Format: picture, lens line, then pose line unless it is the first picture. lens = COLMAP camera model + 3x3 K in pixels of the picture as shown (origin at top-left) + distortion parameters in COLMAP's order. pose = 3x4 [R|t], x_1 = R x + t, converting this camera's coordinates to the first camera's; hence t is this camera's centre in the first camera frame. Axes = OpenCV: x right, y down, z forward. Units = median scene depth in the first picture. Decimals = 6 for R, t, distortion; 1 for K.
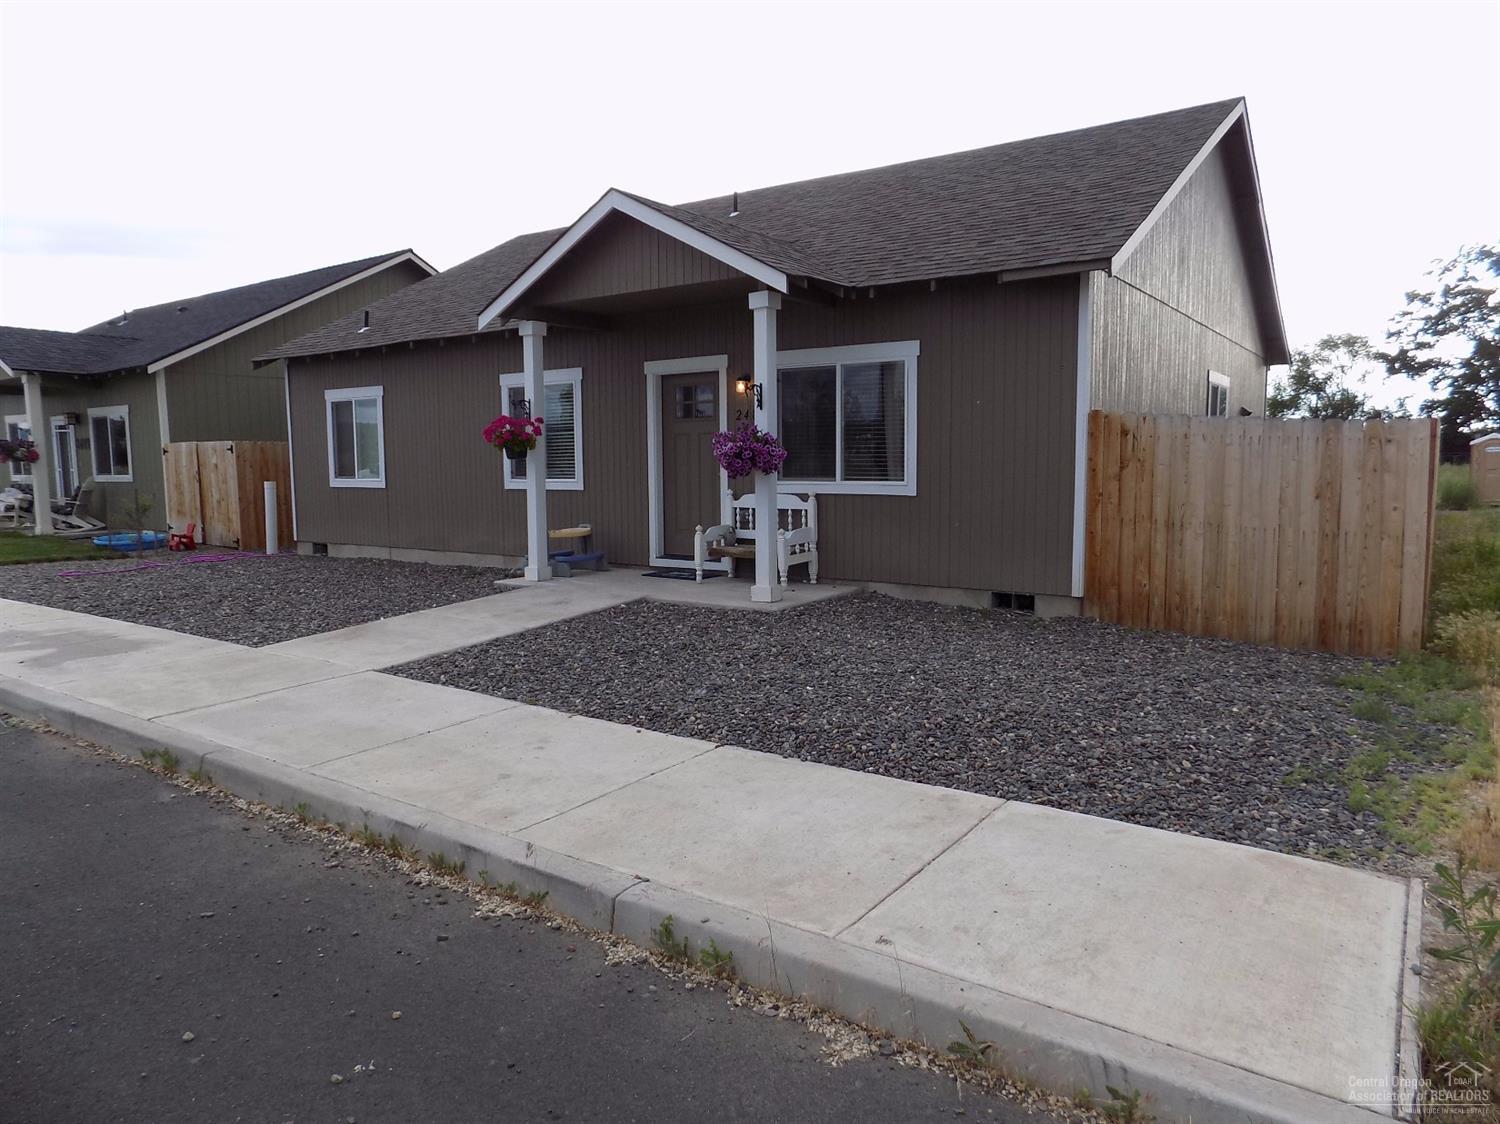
lens RADIAL K [[1005.3, 0, 750.0], [0, 1005.3, 562.0], [0, 0, 1]] dist [-0.084998, 0.084063]
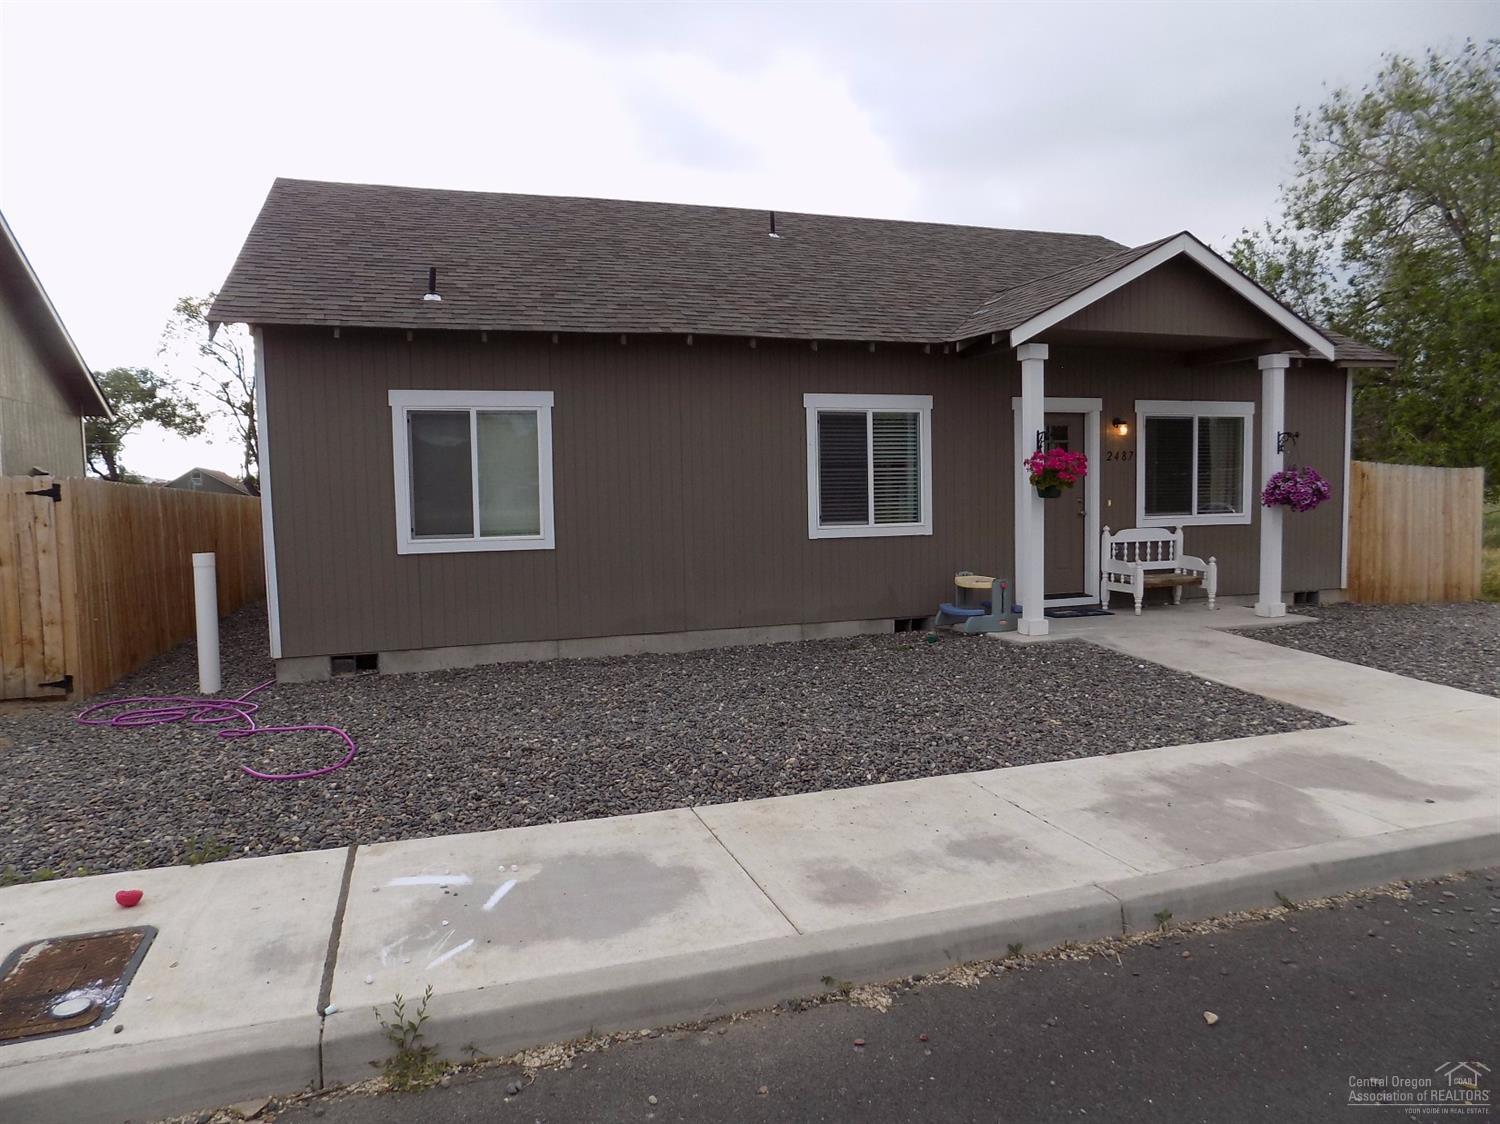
lens RADIAL K [[908.2, 0, 750.0], [0, 908.2, 562.0], [0, 0, 1]] dist [-0.047540, 0.056342]
pose [[0.615883, -0.055987, 0.785846, -0.937412], [0.099220, 0.995042, -0.006869, -0.061532], [-0.781565, 0.082203, 0.618384, 0.668597]]
